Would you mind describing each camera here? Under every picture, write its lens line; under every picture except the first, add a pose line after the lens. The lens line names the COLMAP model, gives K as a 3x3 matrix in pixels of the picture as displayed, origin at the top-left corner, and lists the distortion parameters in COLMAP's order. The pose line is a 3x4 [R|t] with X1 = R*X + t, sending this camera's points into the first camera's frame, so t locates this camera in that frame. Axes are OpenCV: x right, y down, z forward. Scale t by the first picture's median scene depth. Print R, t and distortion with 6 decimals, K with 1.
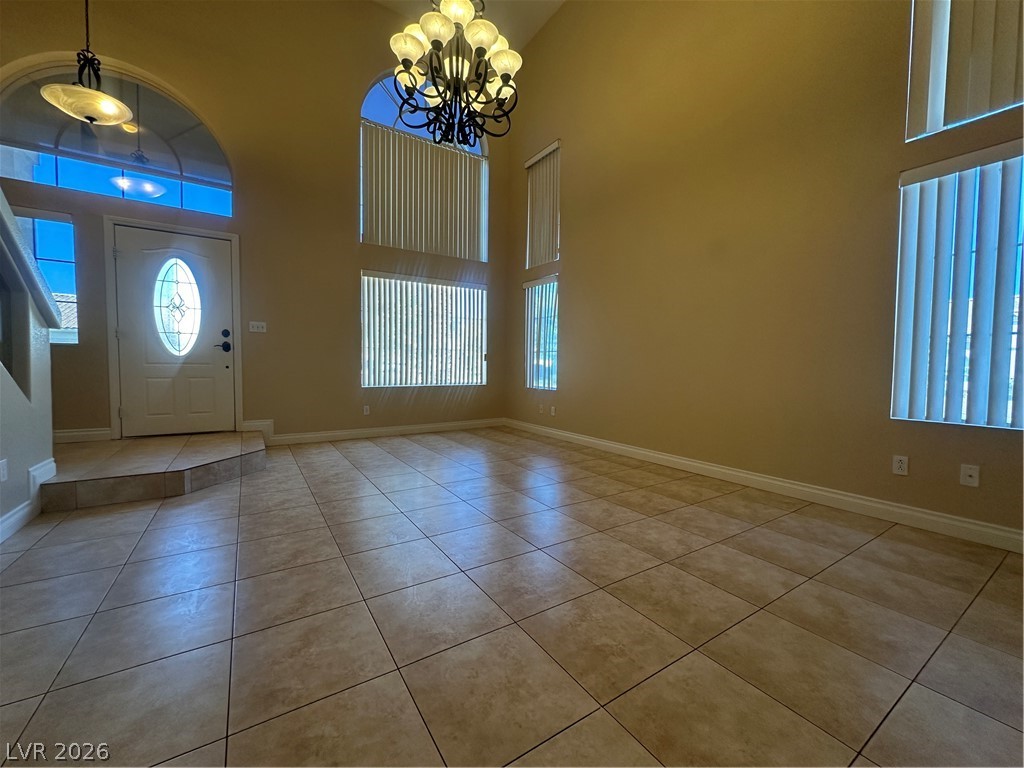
lens RADIAL K [[408.3, 0, 510.5], [0, 408.3, 384.3], [0, 0, 1]] dist [-0.007351, 0.001161]
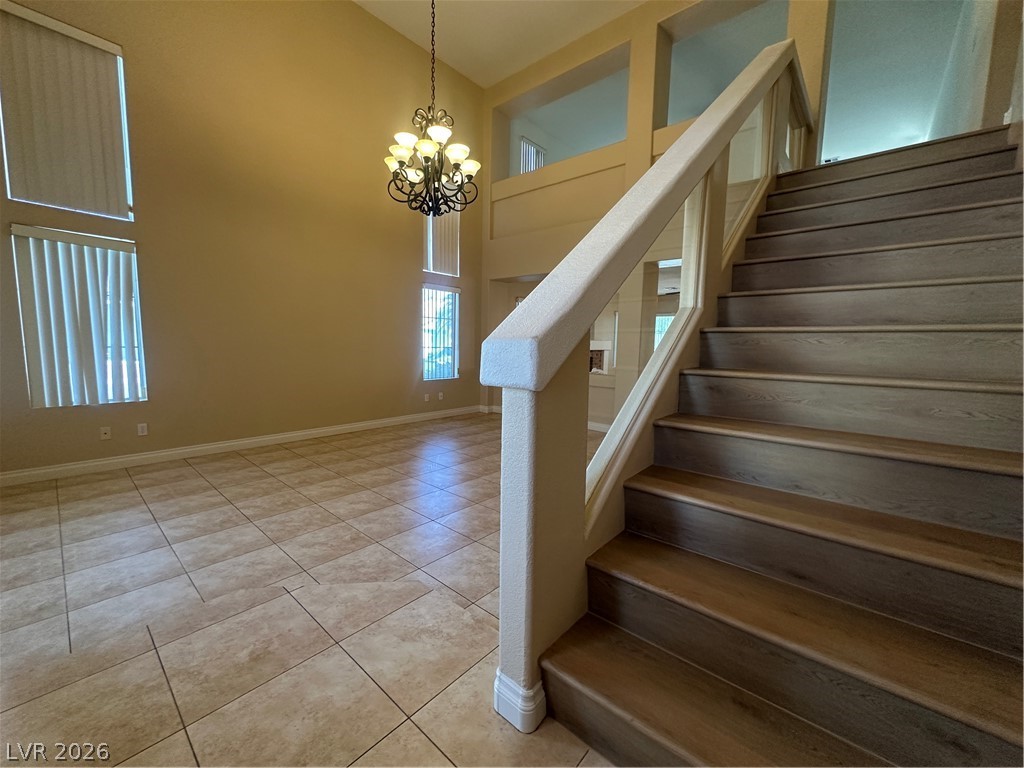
lens RADIAL K [[408.3, 0, 511.0], [0, 408.3, 386.4], [0, 0, 1]] dist [-0.007351, 0.001161]
pose [[-0.278568, -0.116135, 0.953369, -1.248531], [0.024331, 0.991490, 0.127888, -0.143590], [-0.960108, 0.058822, -0.273372, 0.909478]]
